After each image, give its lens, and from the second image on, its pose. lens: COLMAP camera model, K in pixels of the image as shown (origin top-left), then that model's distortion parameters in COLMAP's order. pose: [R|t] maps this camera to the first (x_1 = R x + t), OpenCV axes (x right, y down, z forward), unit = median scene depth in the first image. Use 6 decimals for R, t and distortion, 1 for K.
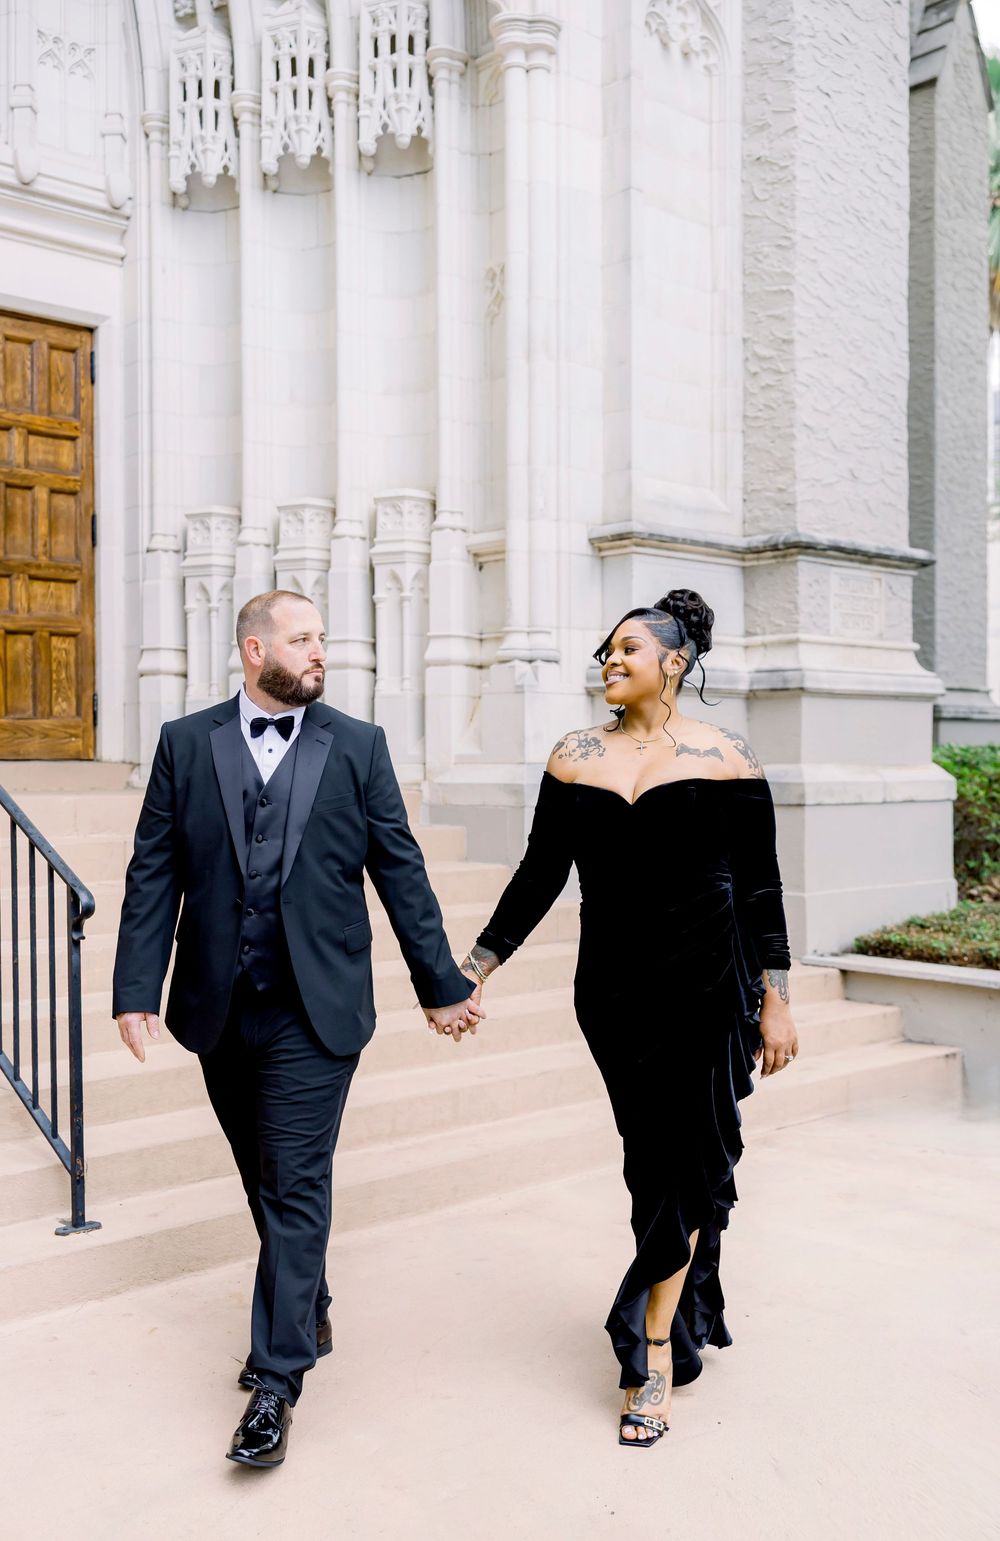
lens RADIAL K [[1510.0, 0, 495.2], [0, 1510.0, 771.0], [0, 0, 1]] dist [0.000953, 0.000029]
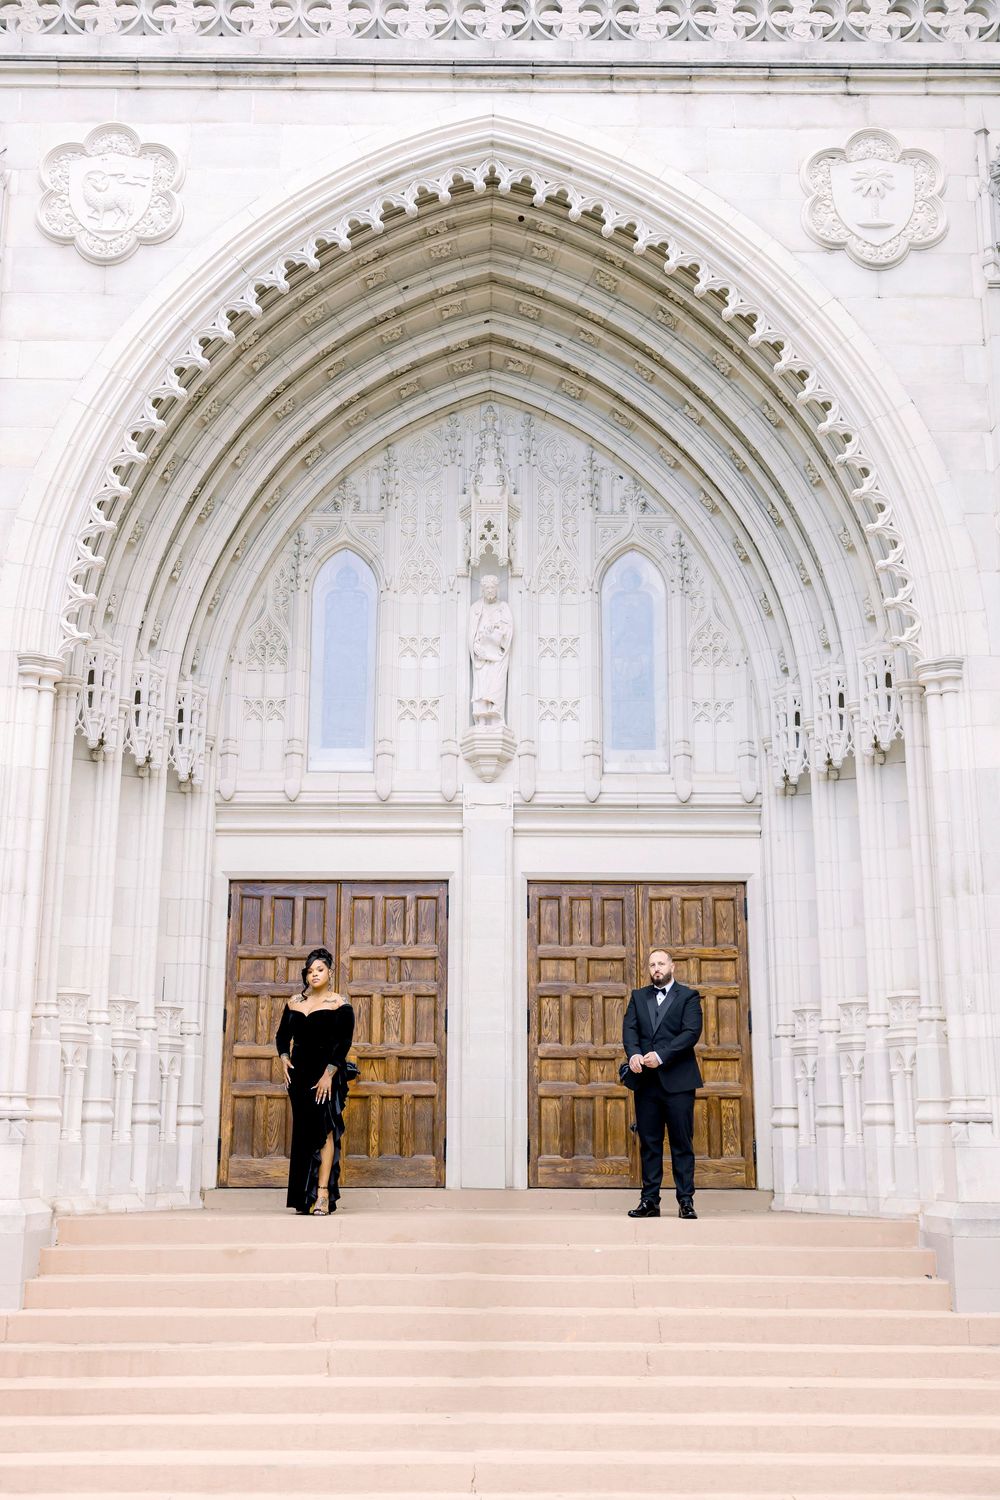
lens RADIAL K [[1618.8, 0, 491.7], [0, 1618.8, 753.4], [0, 0, 1]] dist [0.000246, 0.004946]
pose [[0.746415, -0.154857, -0.647213, 0.597019], [-0.008474, 0.970258, -0.241924, -0.034567], [0.665427, 0.186060, 0.722903, -0.322888]]
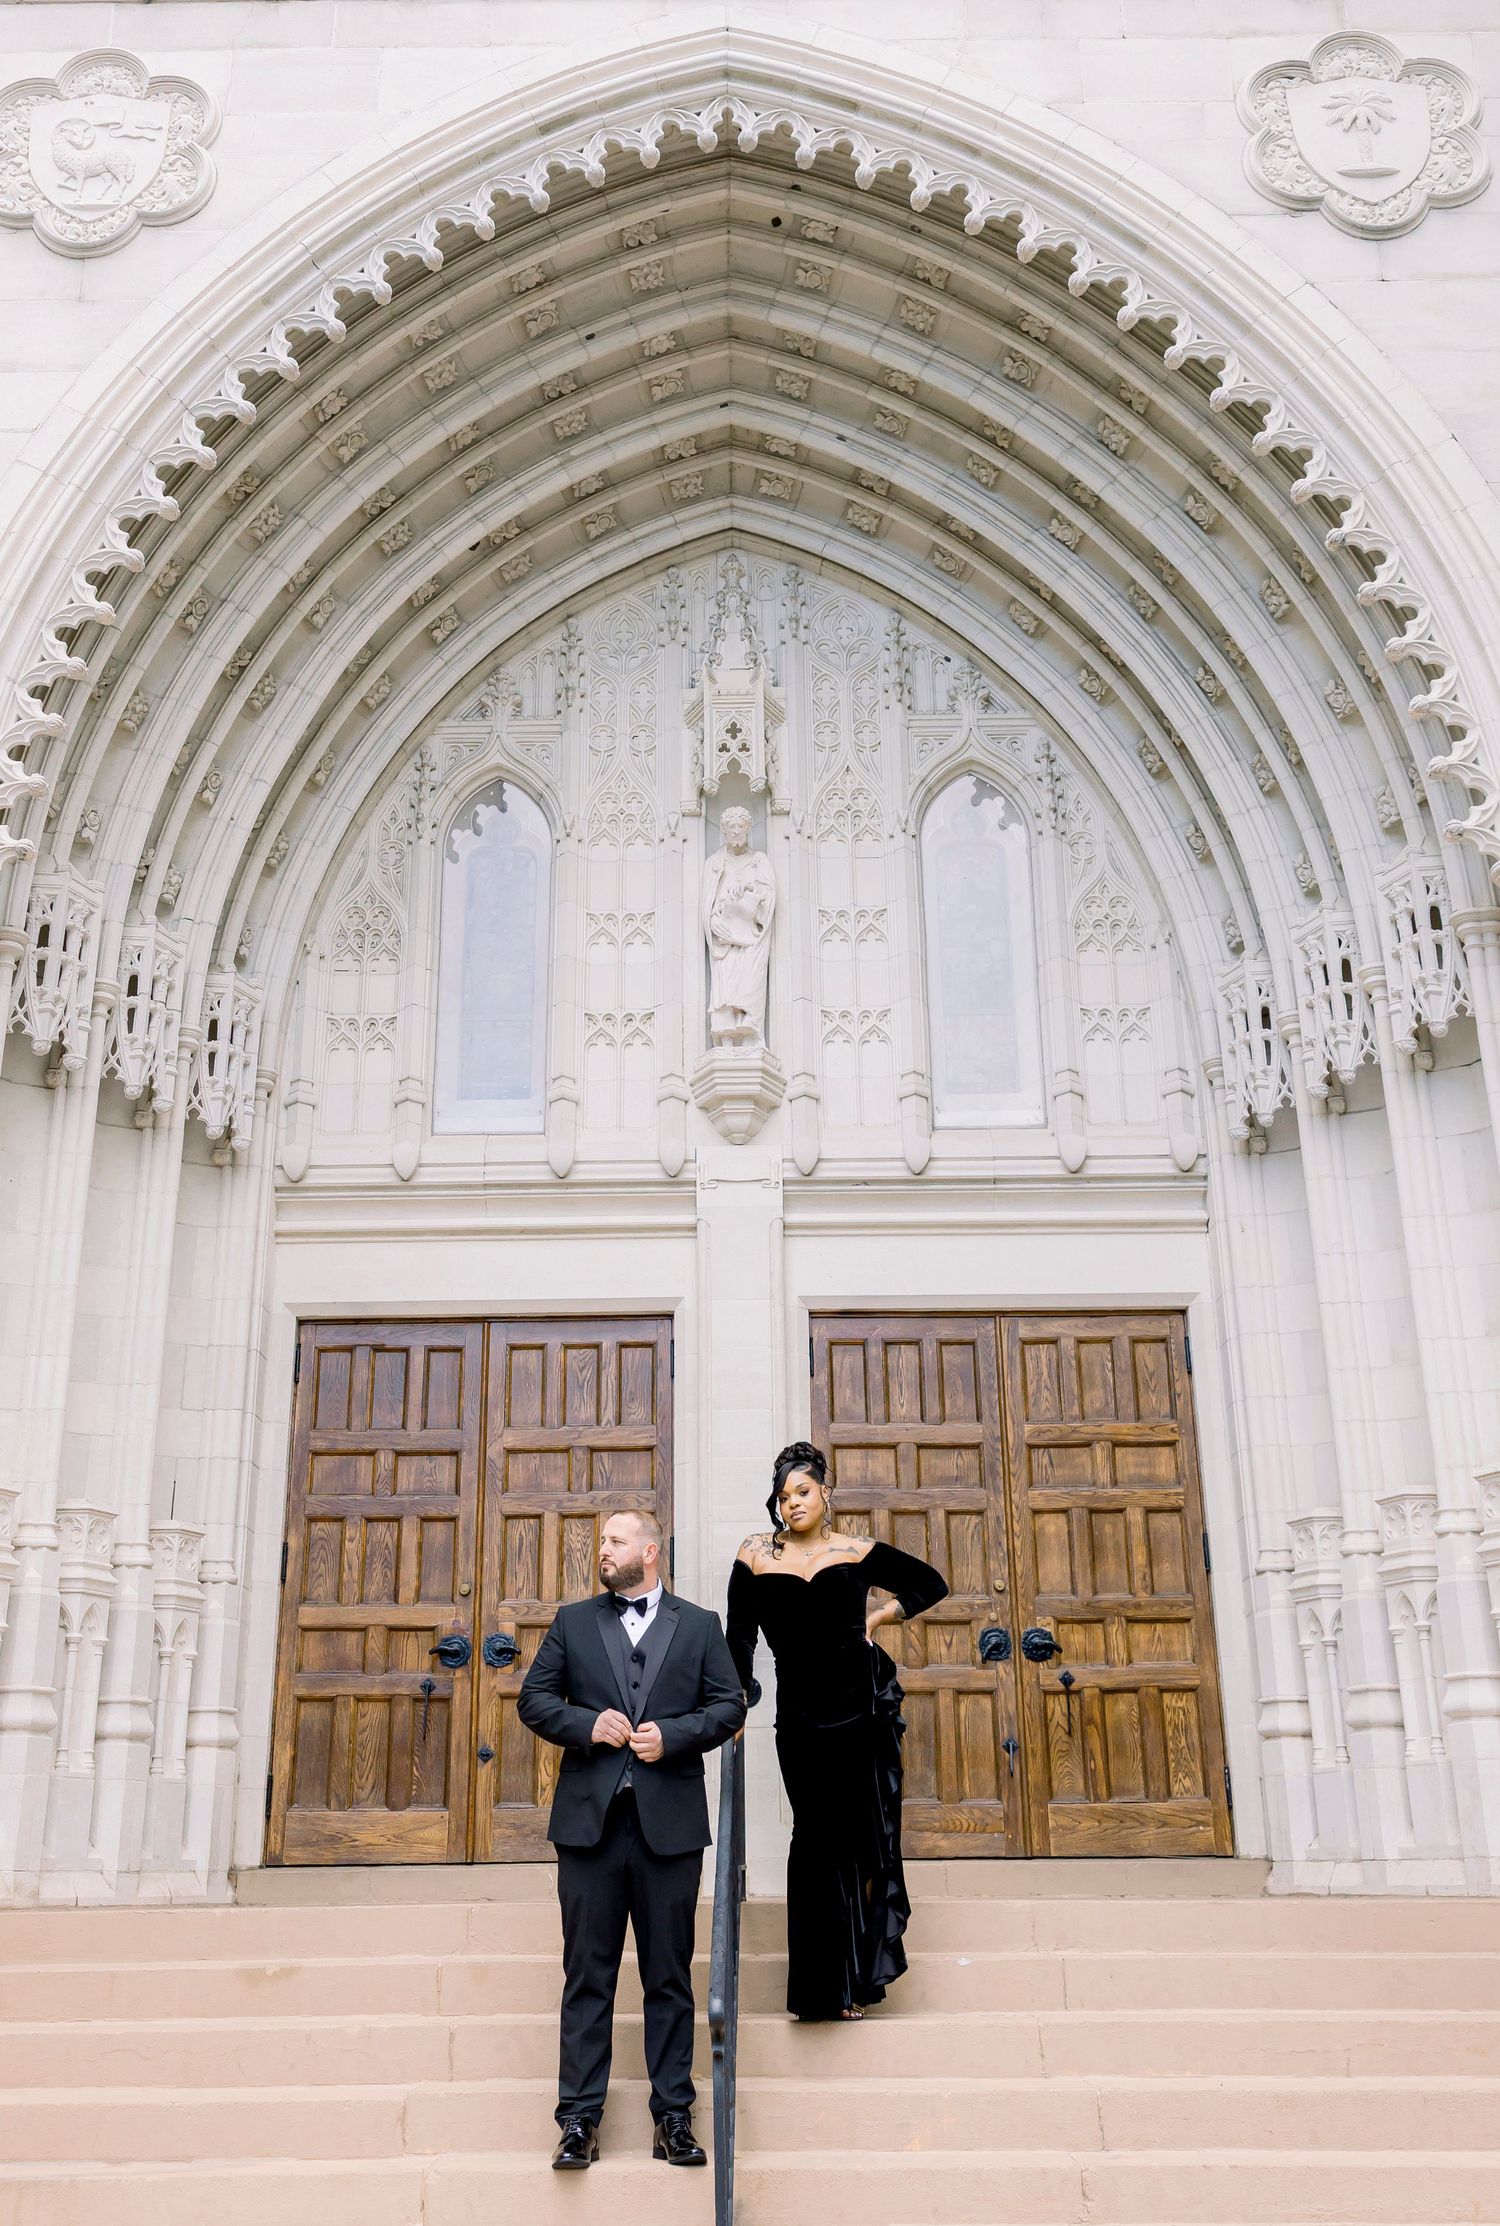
lens RADIAL K [[2145.6, 0, 719.4], [0, 2145.6, 1044.8], [0, 0, 1]] dist [0.011851, -0.007600]
pose [[0.734229, -0.250582, -0.630965, 0.347411], [0.003290, 0.930693, -0.365787, 0.007895], [0.678894, 0.266496, 0.684166, -0.039402]]
